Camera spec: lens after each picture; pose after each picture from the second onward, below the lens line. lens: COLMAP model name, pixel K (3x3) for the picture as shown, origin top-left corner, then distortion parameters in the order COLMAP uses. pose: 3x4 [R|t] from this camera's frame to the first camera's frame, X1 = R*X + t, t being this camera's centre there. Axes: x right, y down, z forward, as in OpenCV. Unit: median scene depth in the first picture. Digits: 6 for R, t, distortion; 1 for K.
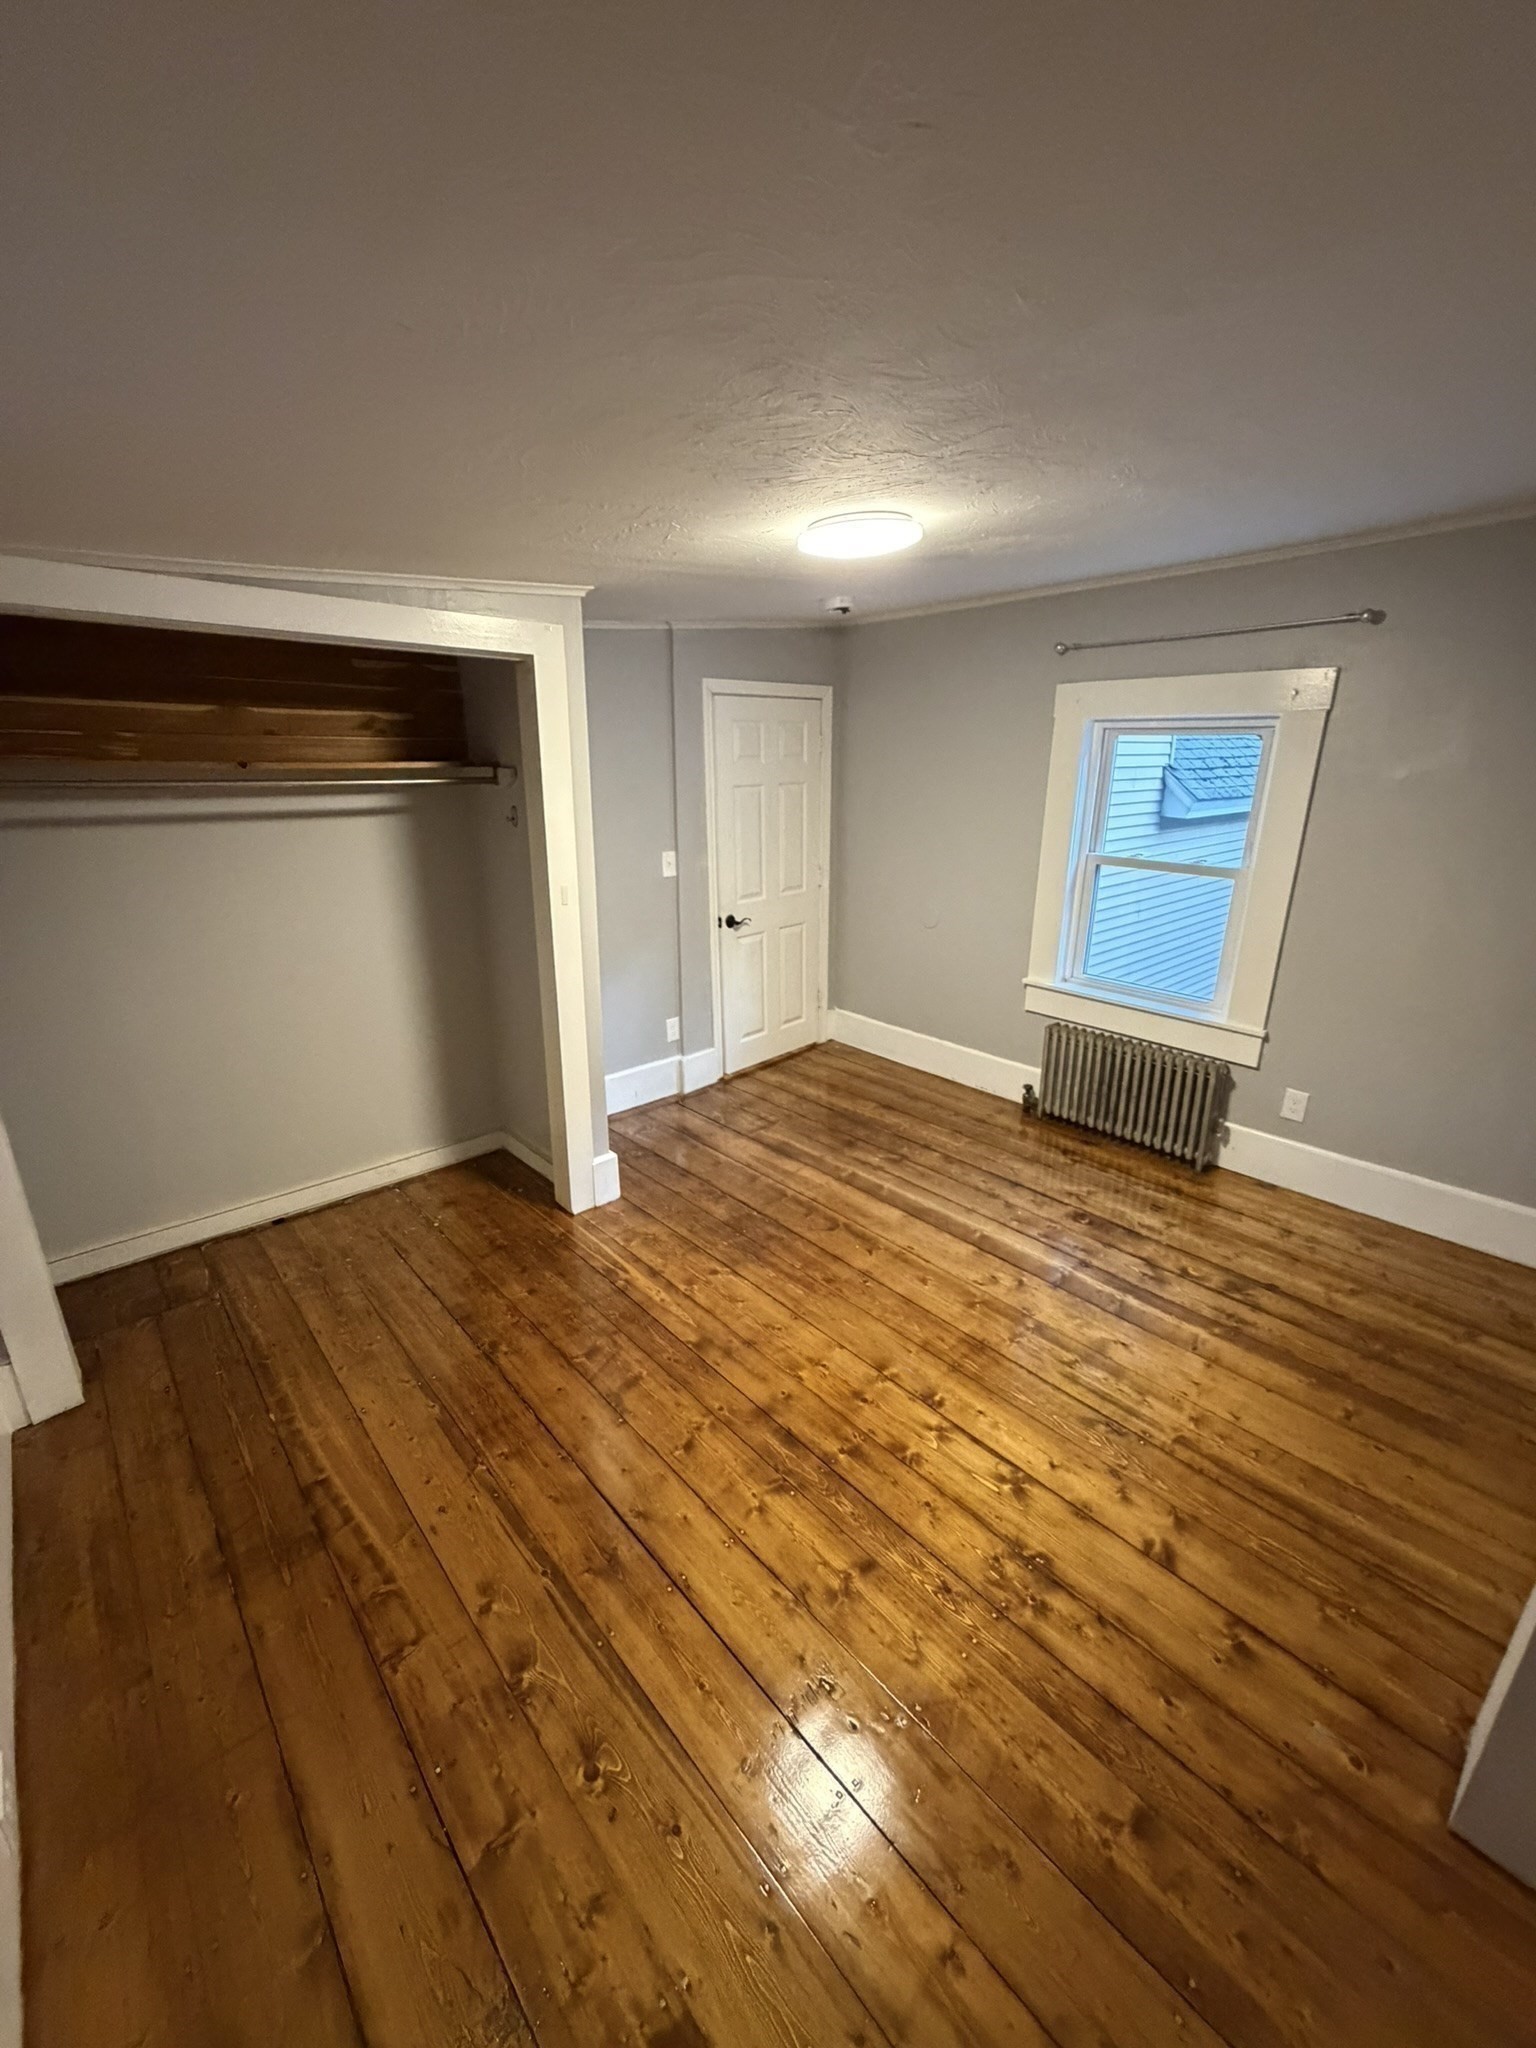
lens RADIAL K [[814.1, 0, 775.9], [0, 814.1, 1020.0], [0, 0, 1]] dist [-0.000544, -0.000901]
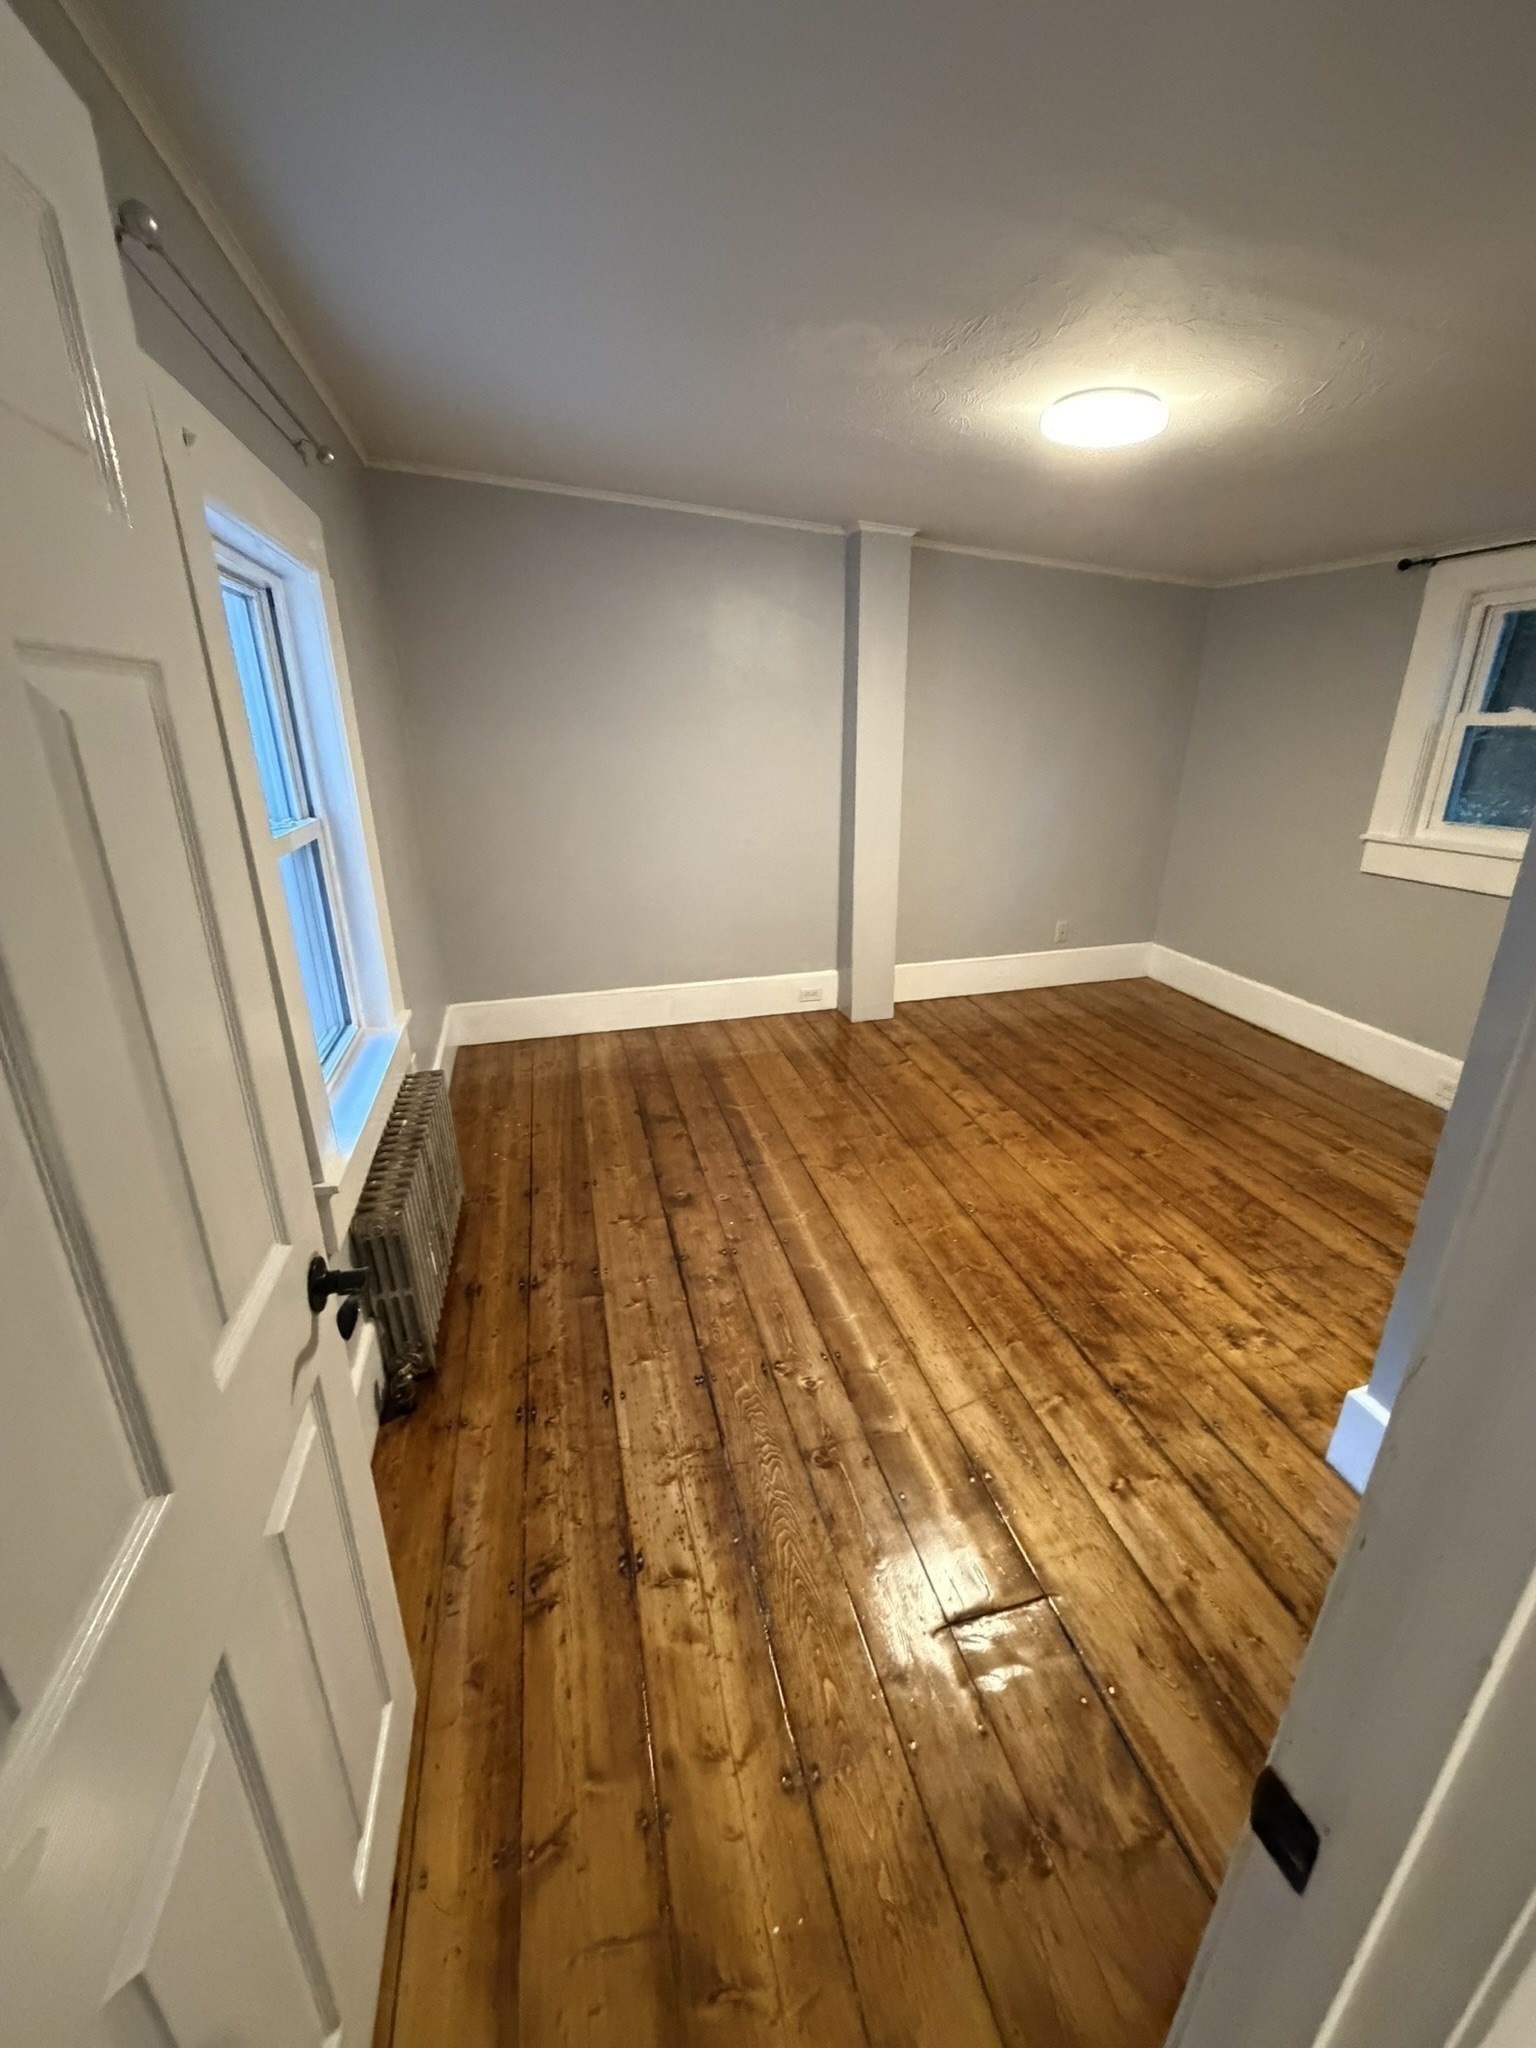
lens RADIAL K [[814.1, 0, 776.8], [0, 814.1, 1014.9], [0, 0, 1]] dist [-0.000544, -0.000901]
pose [[-0.890666, -0.154145, 0.427731, -0.076037], [0.143292, 0.797662, 0.585835, -0.542602], [-0.431488, 0.583074, -0.688363, 1.935399]]
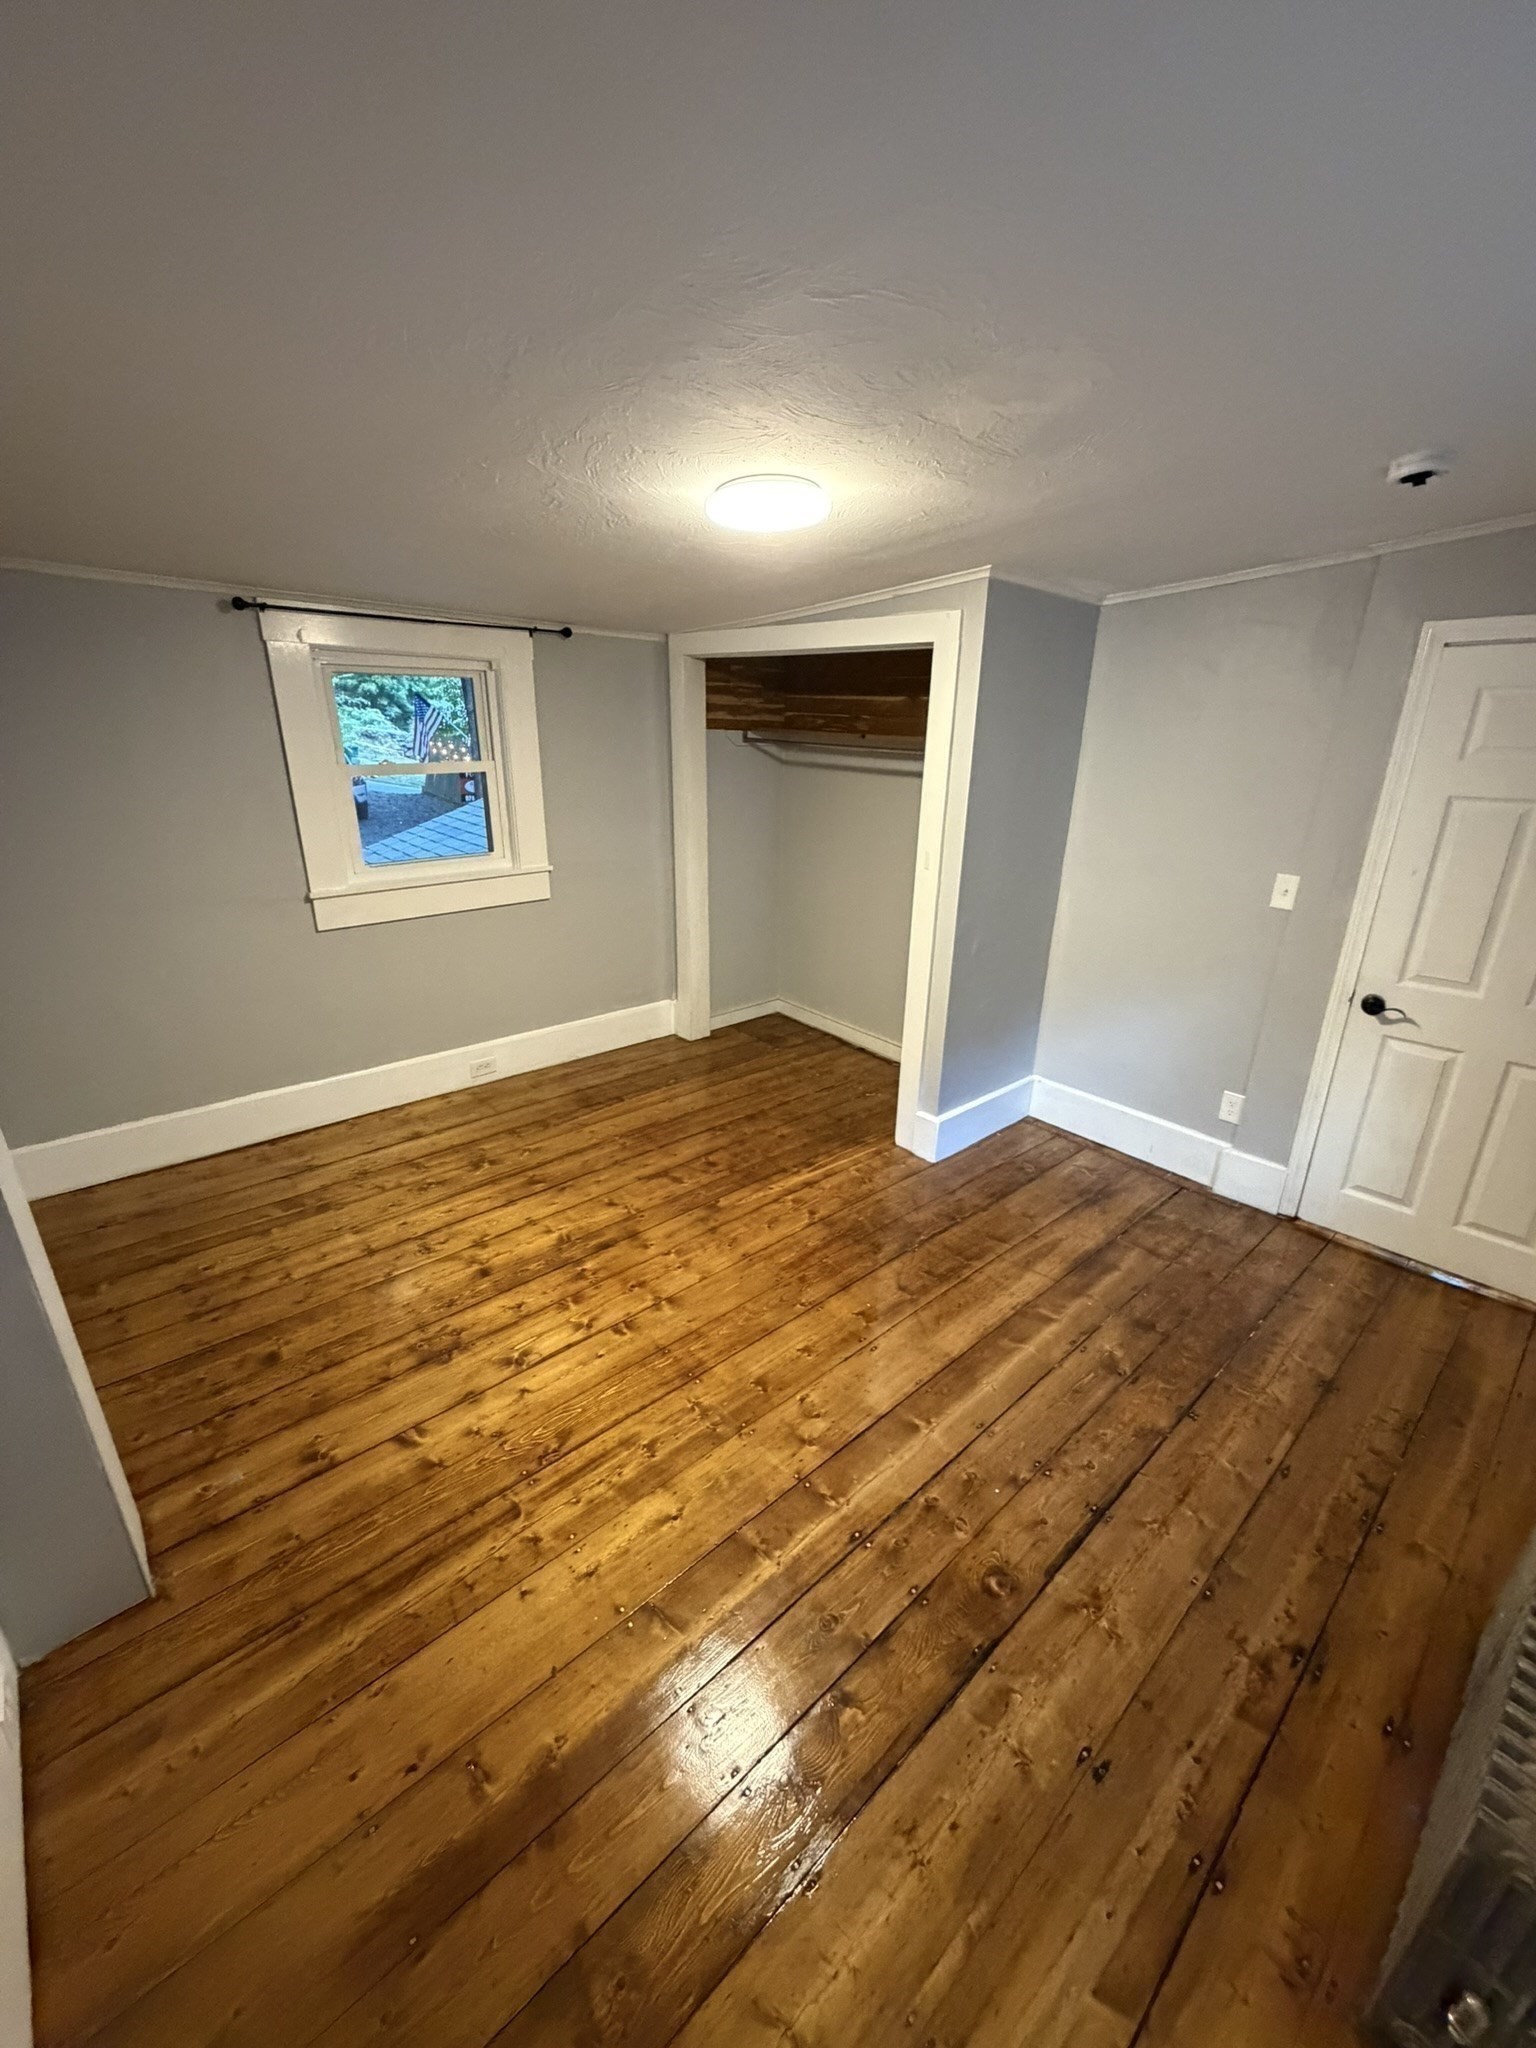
lens RADIAL K [[814.1, 0, 759.6], [0, 814.1, 1018.2], [0, 0, 1]] dist [-0.000544, -0.000901]
pose [[-0.010765, 0.337674, -0.941201, 1.031400], [-0.331909, 0.886685, 0.321912, -0.293537], [0.943250, 0.315858, 0.102532, 0.898229]]
